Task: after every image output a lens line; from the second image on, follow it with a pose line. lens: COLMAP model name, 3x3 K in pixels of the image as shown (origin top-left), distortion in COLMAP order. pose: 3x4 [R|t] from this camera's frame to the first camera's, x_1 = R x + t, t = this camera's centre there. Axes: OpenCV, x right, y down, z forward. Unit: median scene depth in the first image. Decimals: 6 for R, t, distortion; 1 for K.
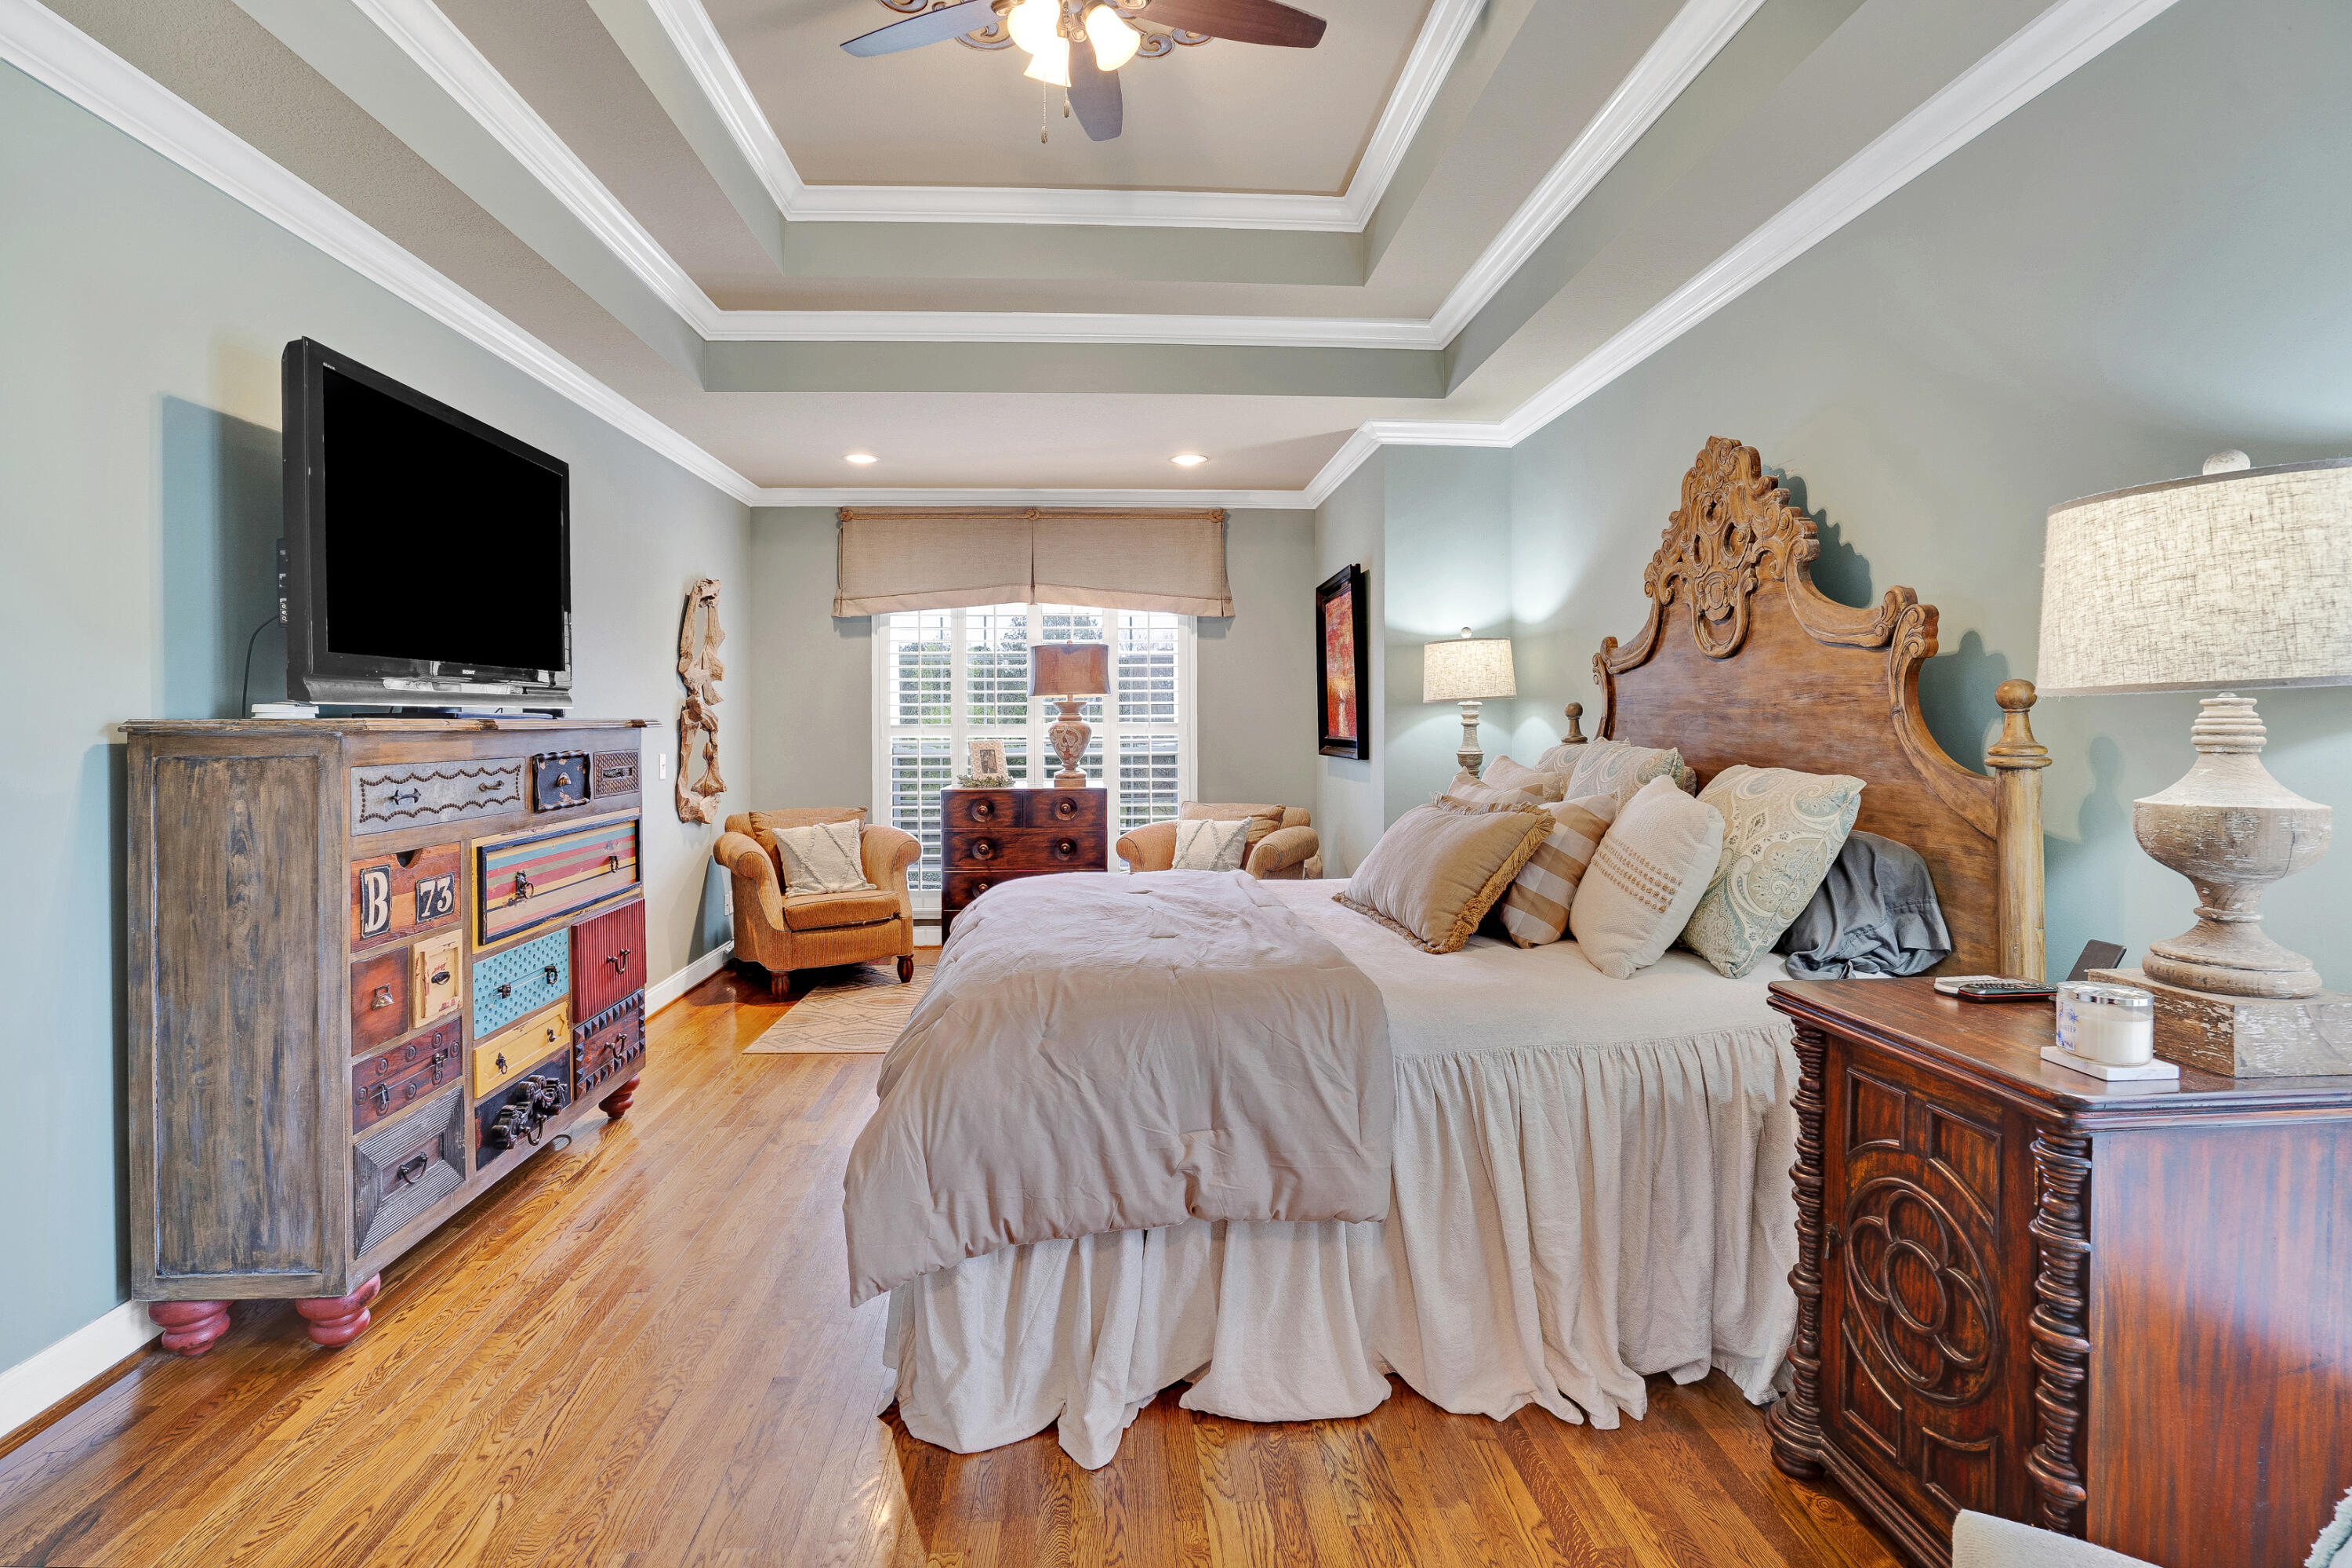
lens RADIAL K [[1122.2, 0, 1202.1], [0, 1122.2, 714.8], [0, 0, 1]] dist [-0.046214, 0.007279]
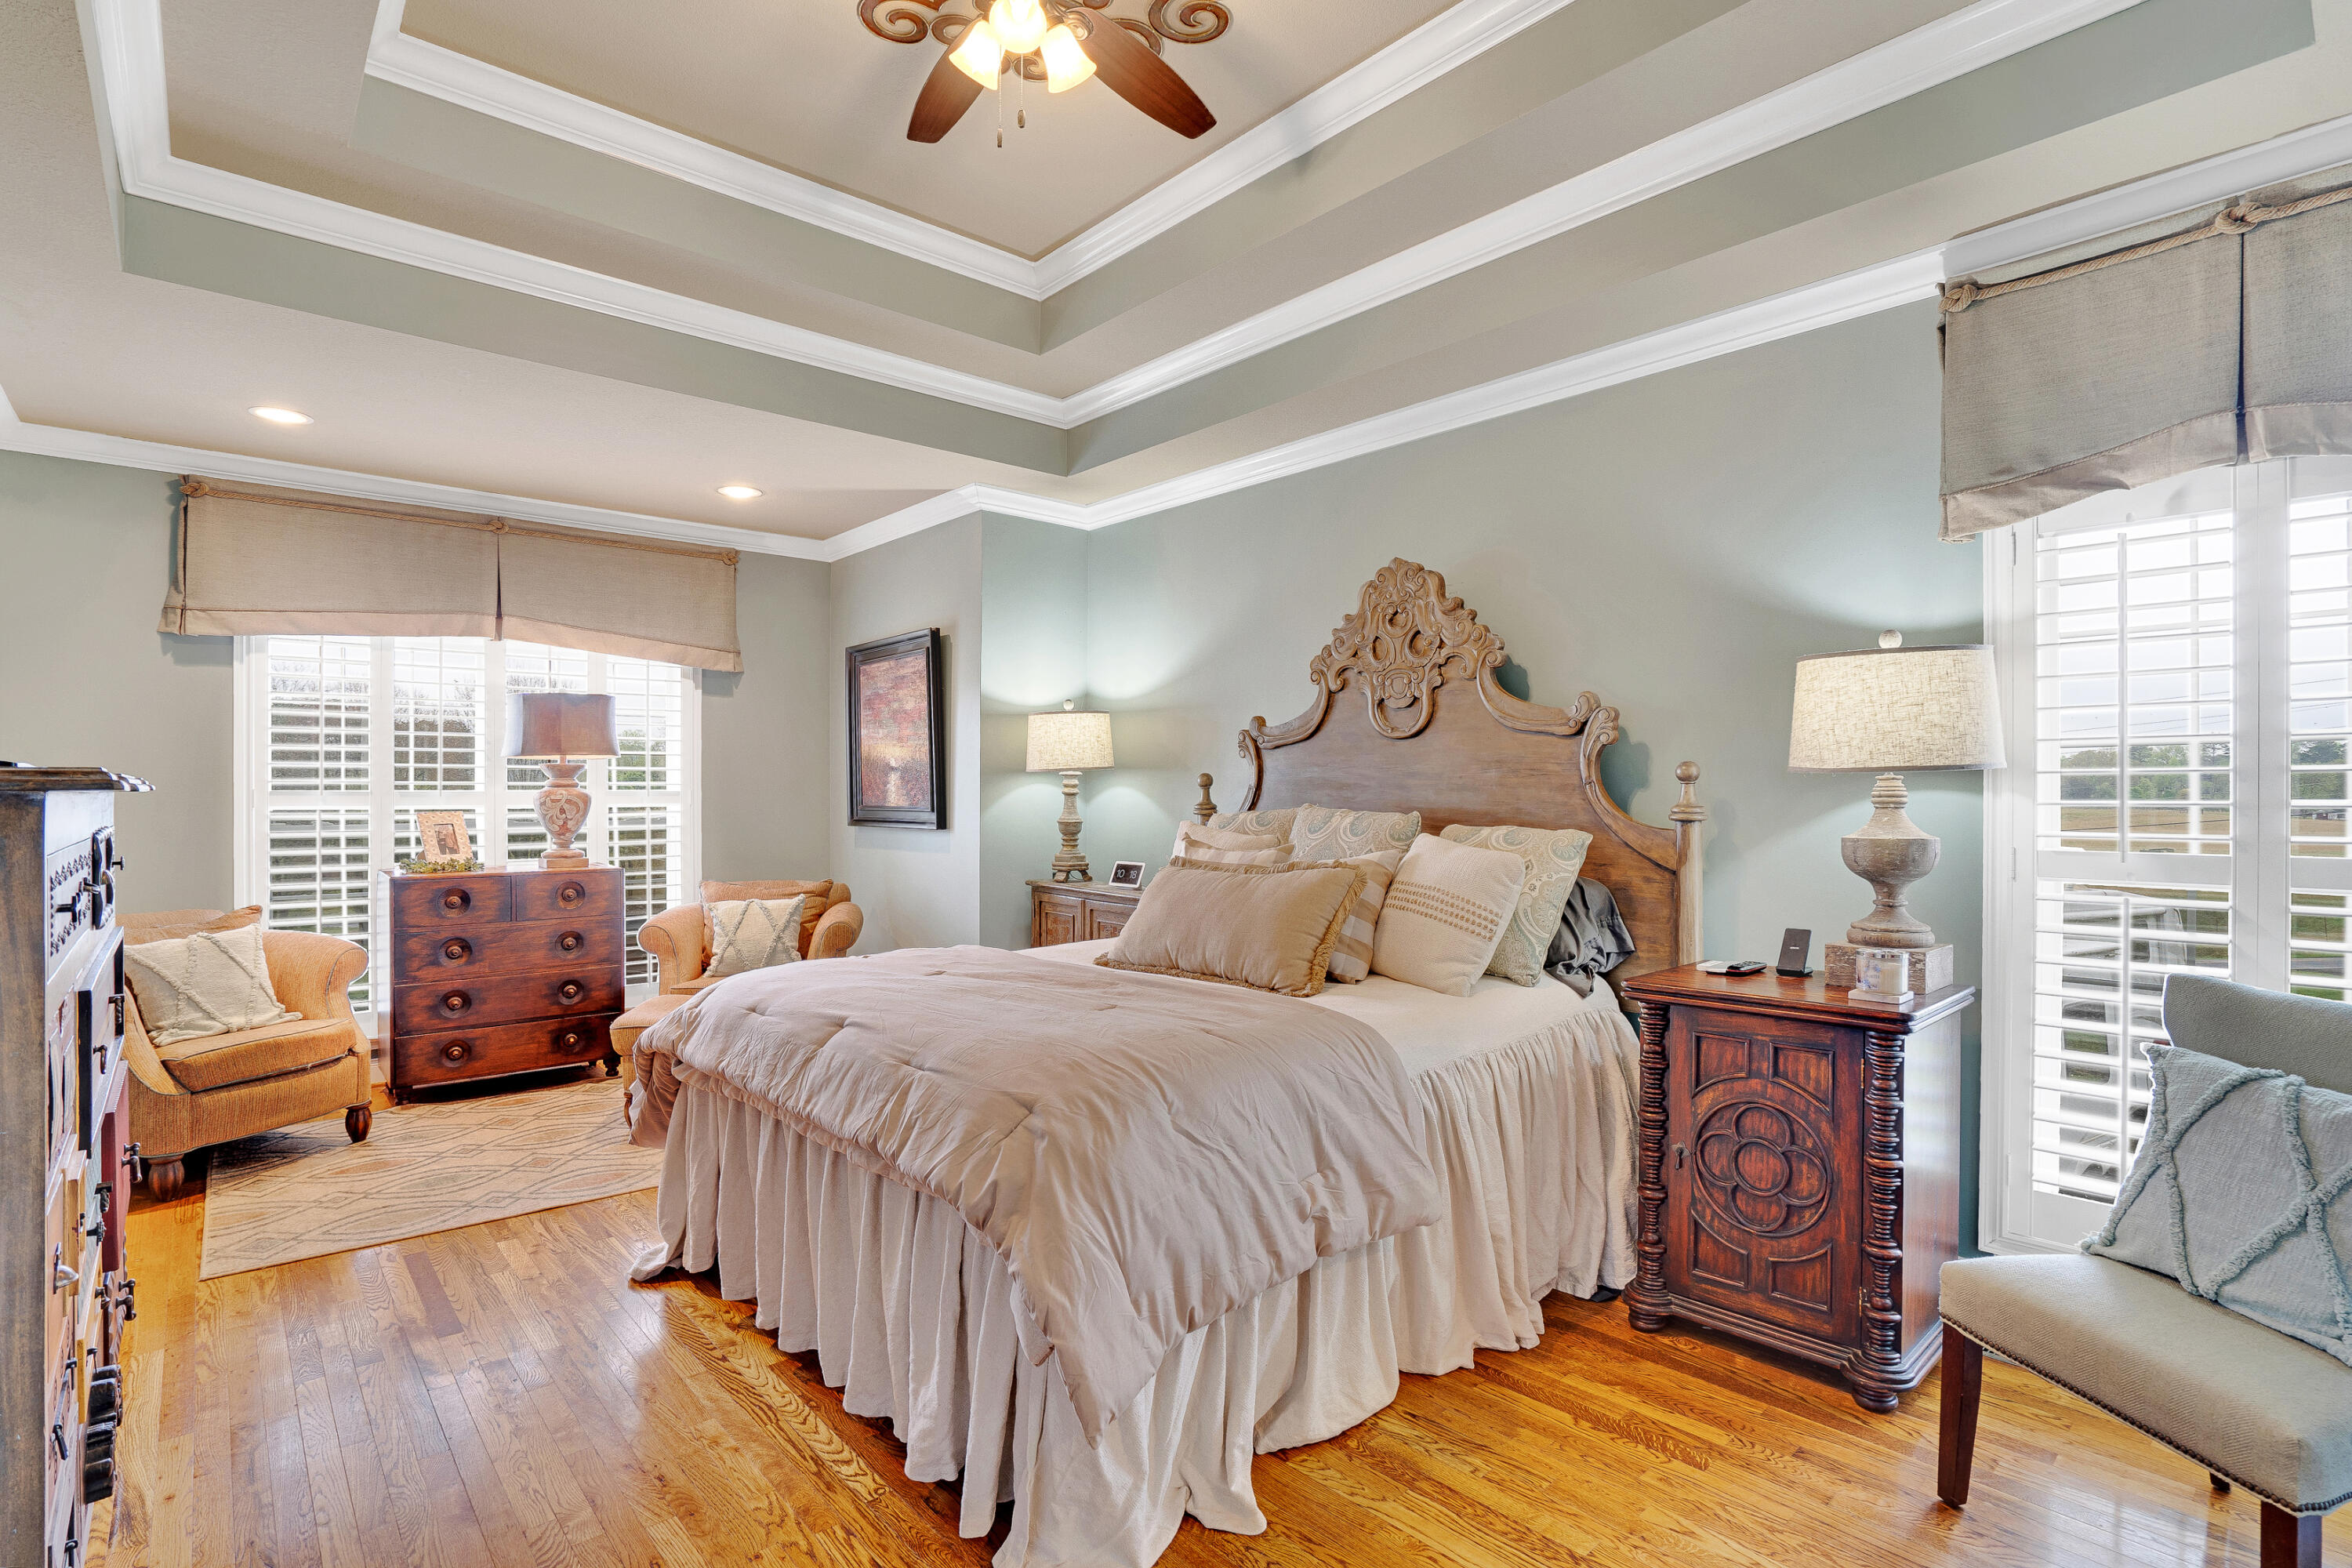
lens RADIAL K [[1122.2, 0, 1214.7], [0, 1122.2, 791.6], [0, 0, 1]] dist [-0.046214, 0.007279]
pose [[0.783231, 0.004338, 0.621715, -0.403277], [-0.007166, 0.999972, 0.002050, 0.005566], [-0.621689, -0.006061, 0.783241, 0.130180]]
